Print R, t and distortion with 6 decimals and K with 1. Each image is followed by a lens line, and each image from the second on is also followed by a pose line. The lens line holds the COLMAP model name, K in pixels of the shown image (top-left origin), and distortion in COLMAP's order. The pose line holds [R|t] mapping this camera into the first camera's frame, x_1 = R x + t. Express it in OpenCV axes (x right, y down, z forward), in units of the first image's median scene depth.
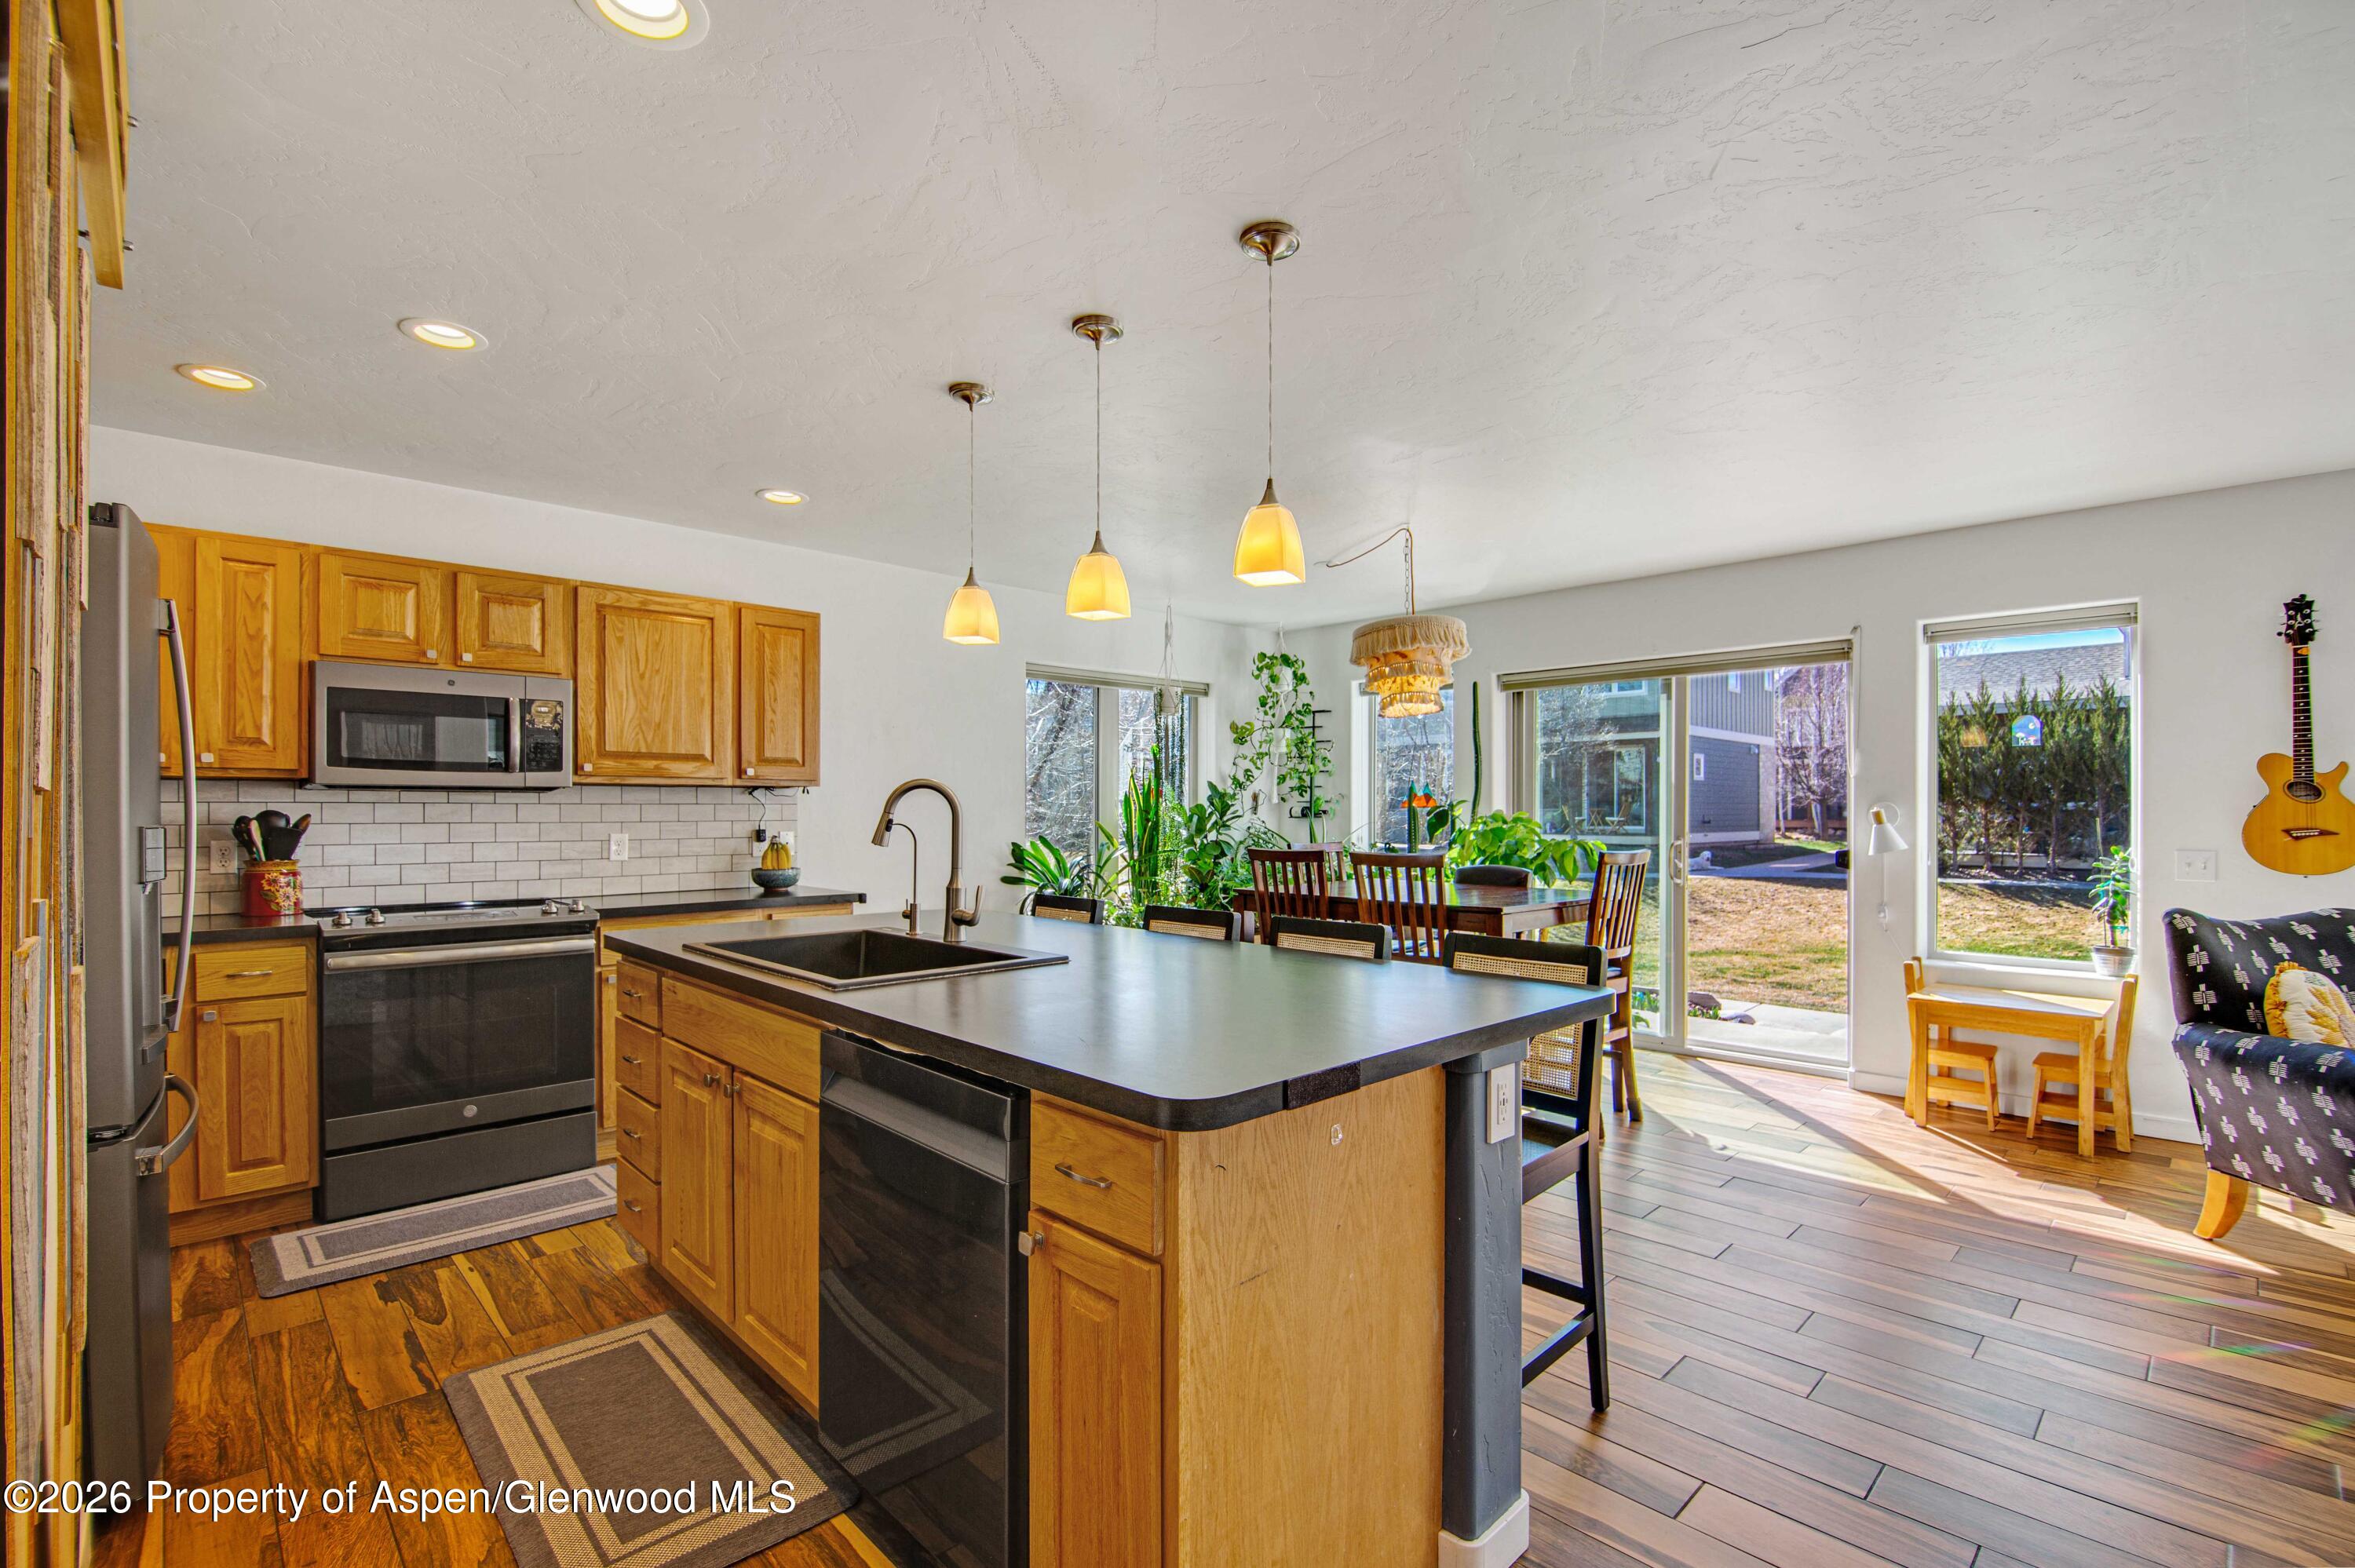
lens RADIAL K [[1058.2, 0, 1165.1], [0, 1058.2, 806.9], [0, 0, 1]] dist [-0.004510, -0.006977]
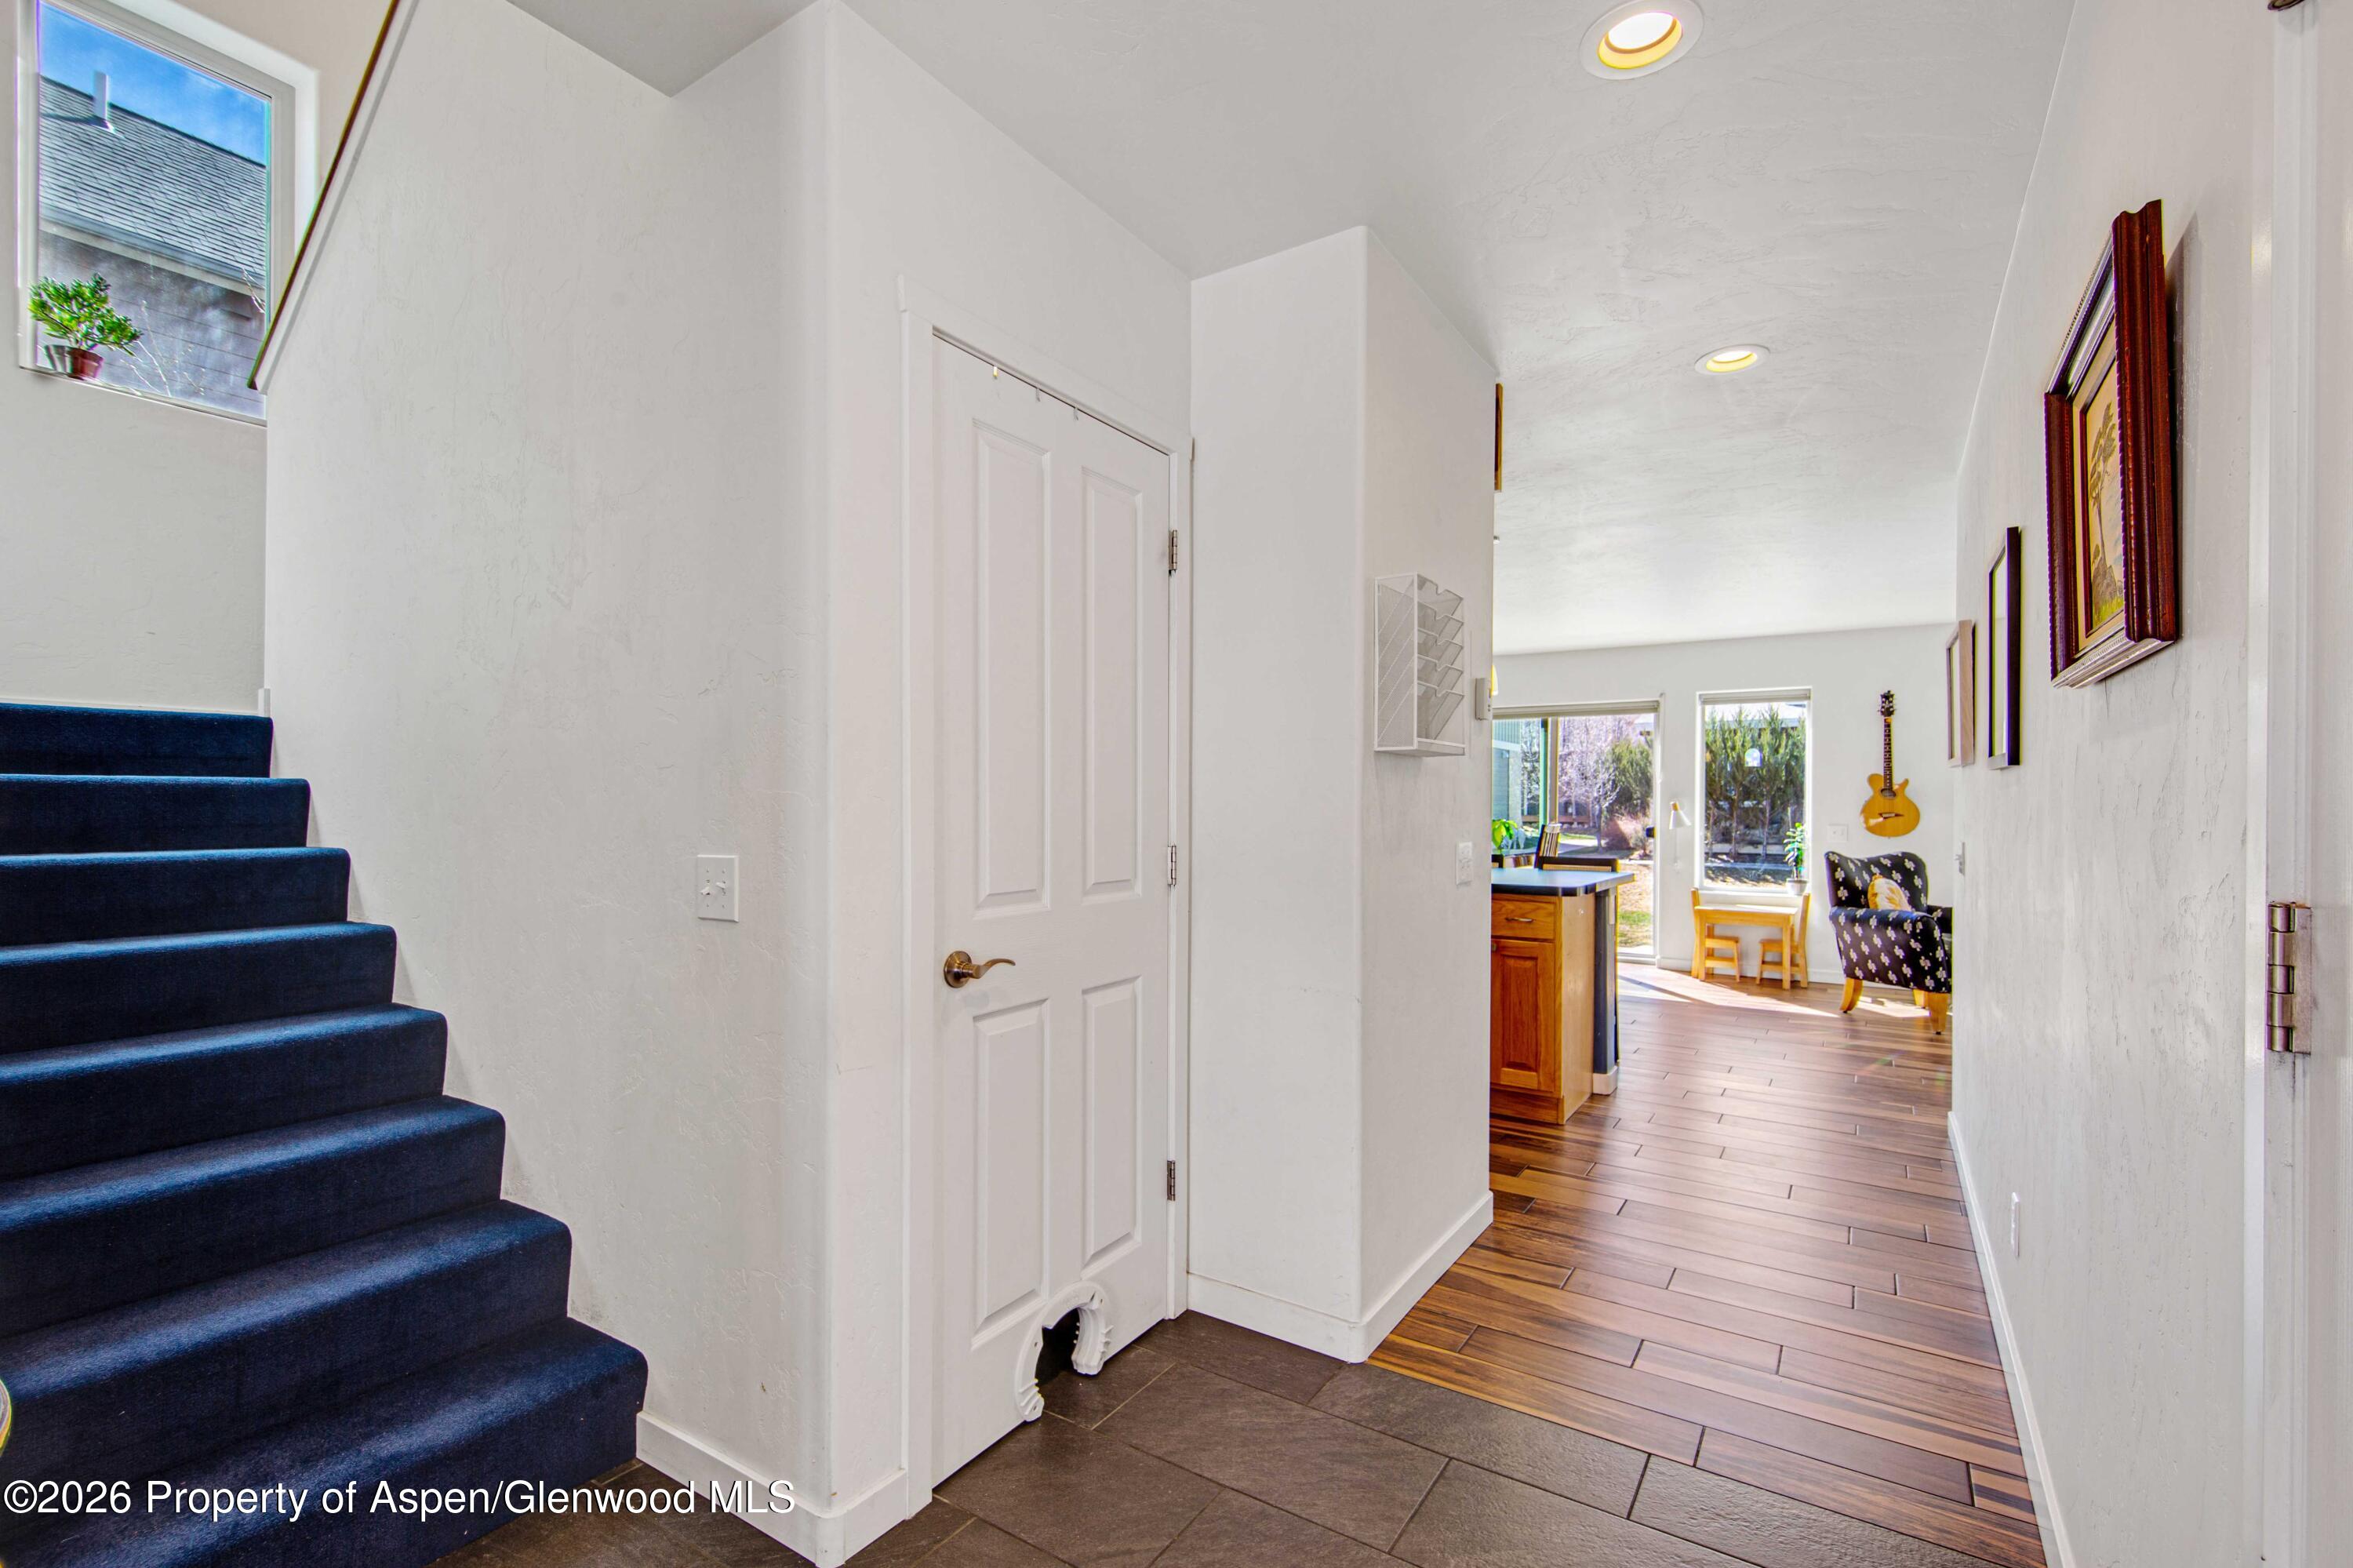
lens RADIAL K [[1057.5, 0, 1135.8], [0, 1057.5, 801.2], [0, 0, 1]] dist [-0.004510, -0.006977]
pose [[0.981167, 0.006698, 0.193045, -0.399889], [-0.006625, 0.999978, -0.001020, 0.006489], [-0.193047, -0.000278, 0.981189, -0.396320]]
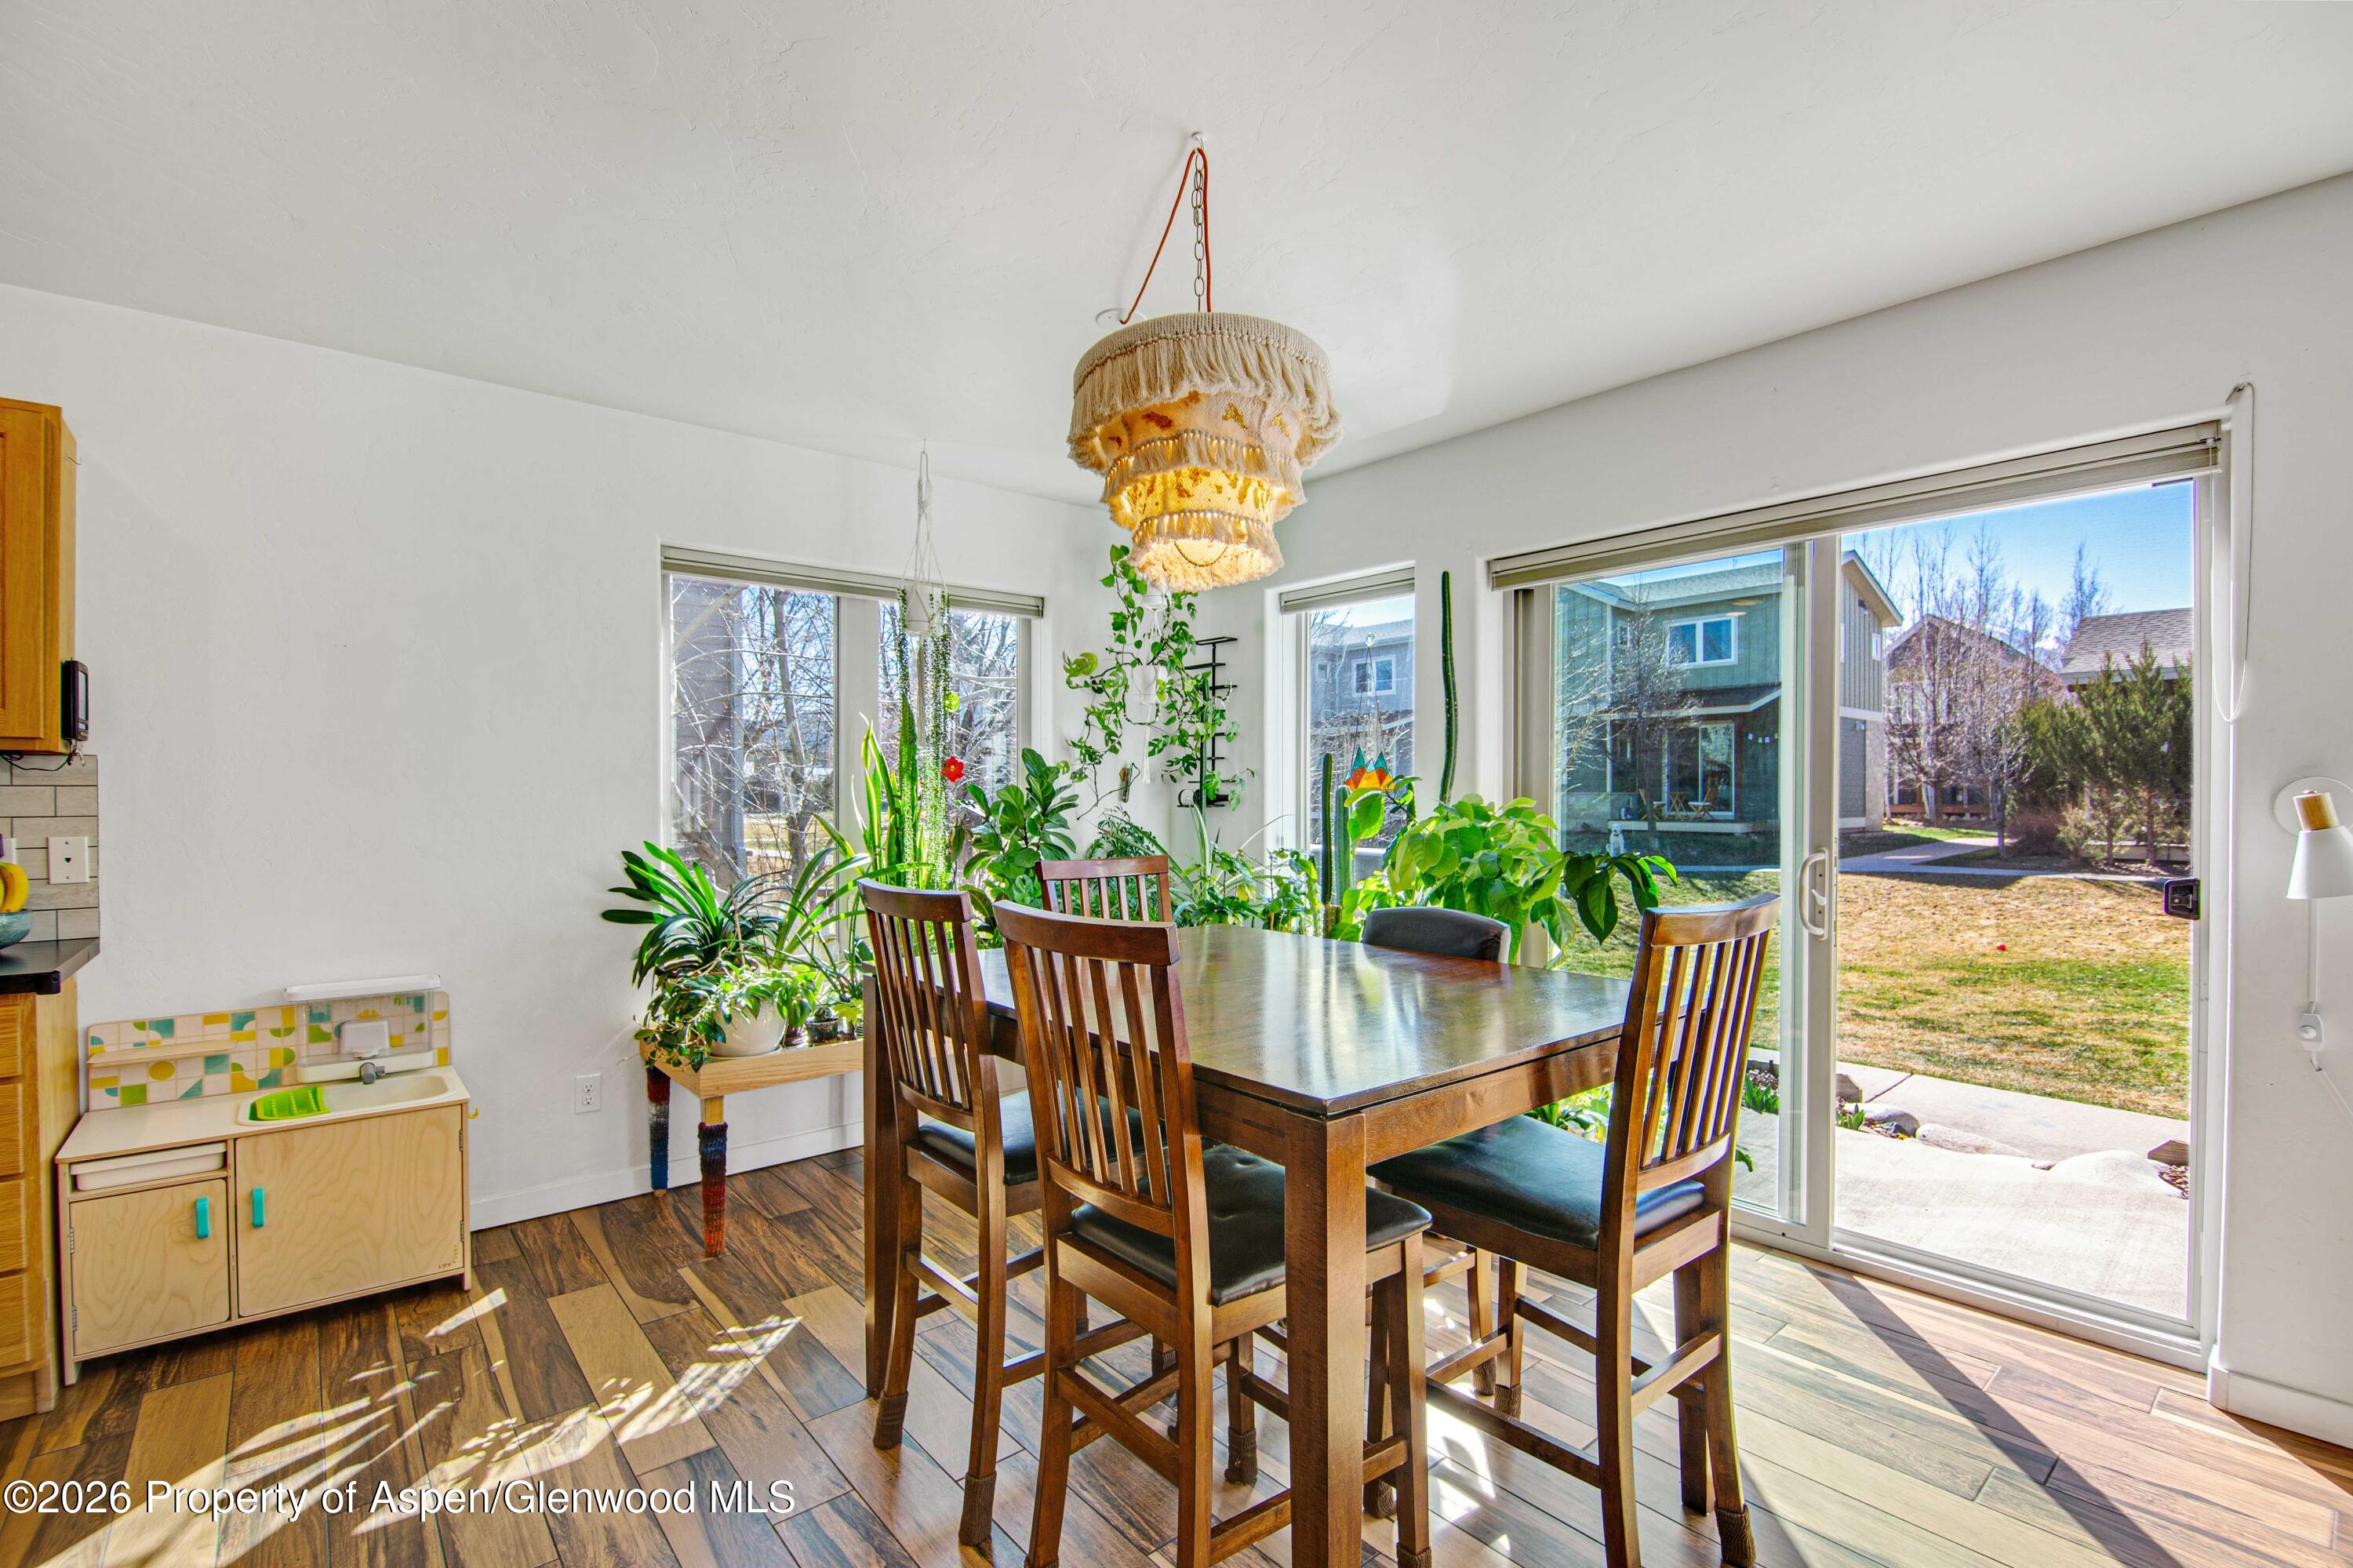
lens RADIAL K [[1057.5, 0, 1168.7], [0, 1057.5, 807.5], [0, 0, 1]] dist [-0.004510, -0.006977]
pose [[0.997961, -0.000038, -0.063824, 0.189159], [0.001042, 0.999876, 0.015709, 0.000594], [0.063815, -0.015743, 0.997838, 0.438184]]
